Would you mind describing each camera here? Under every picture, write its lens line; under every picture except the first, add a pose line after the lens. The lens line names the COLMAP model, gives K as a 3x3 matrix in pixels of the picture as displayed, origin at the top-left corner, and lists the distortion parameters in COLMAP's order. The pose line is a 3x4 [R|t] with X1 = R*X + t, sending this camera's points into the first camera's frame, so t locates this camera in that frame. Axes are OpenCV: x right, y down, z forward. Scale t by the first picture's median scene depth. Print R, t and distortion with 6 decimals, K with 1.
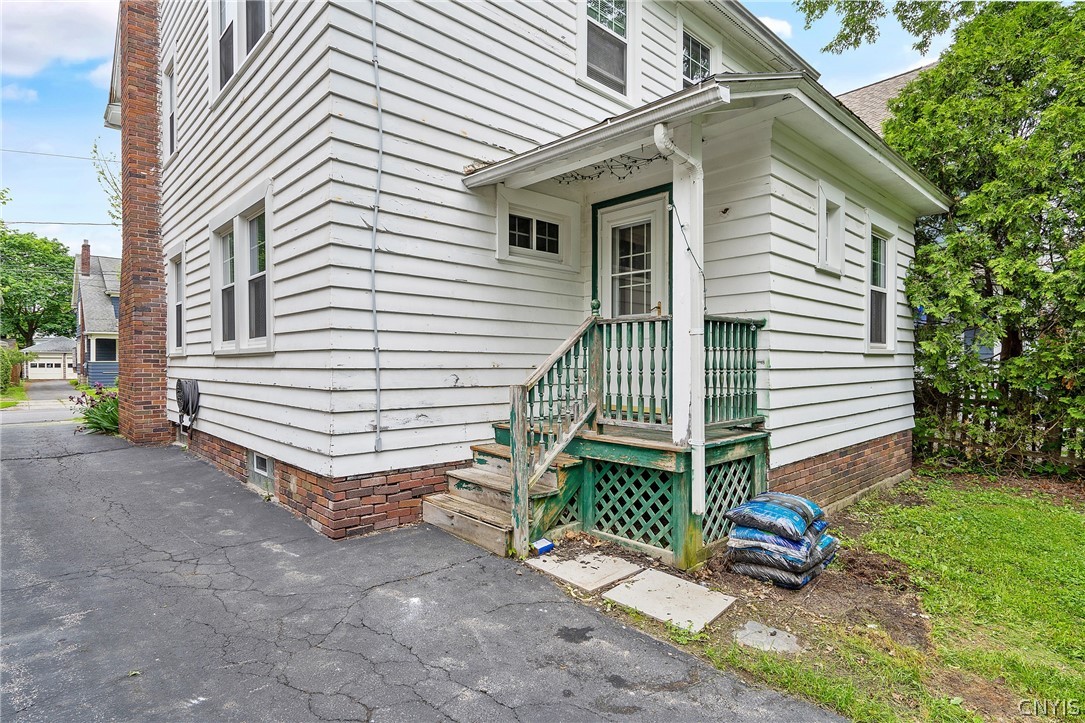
lens RADIAL K [[566.1, 0, 543.2], [0, 566.1, 365.1], [0, 0, 1]] dist [0.000087, -0.000083]
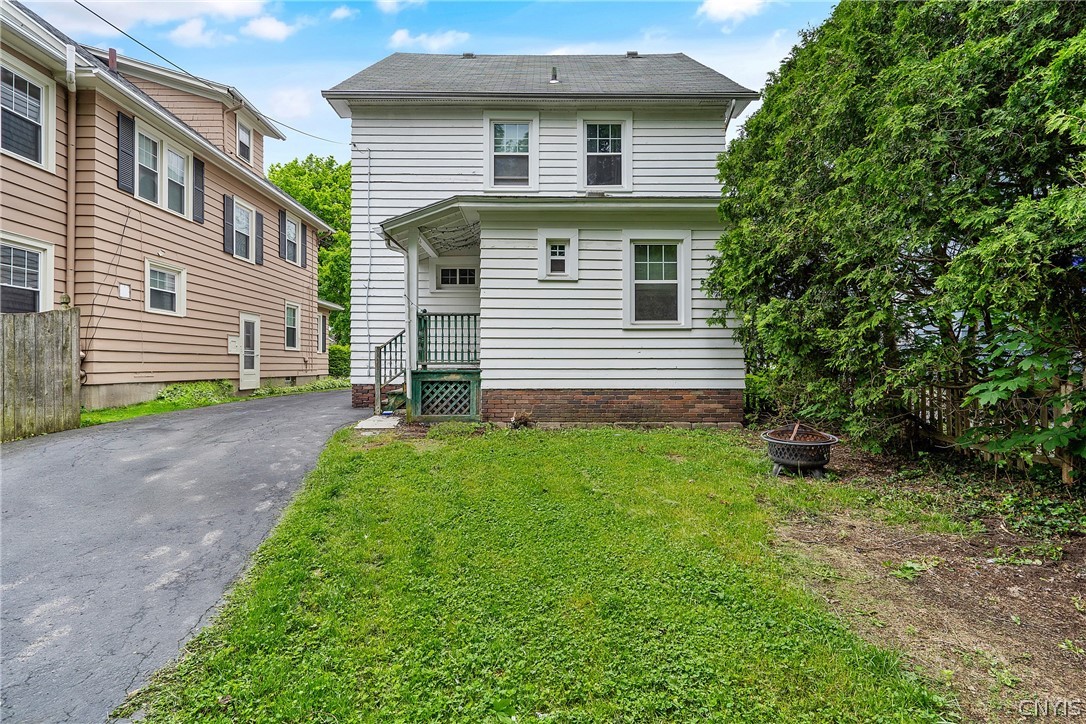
lens RADIAL K [[515.5, 0, 542.5], [0, 515.5, 362.9], [0, 0, 1]] dist [-0.000413, 0.000003]
pose [[0.734793, -0.003577, -0.678282, 1.422770], [-0.006013, 0.999912, -0.011787, 0.091485], [0.678264, 0.012739, 0.734707, -0.124644]]
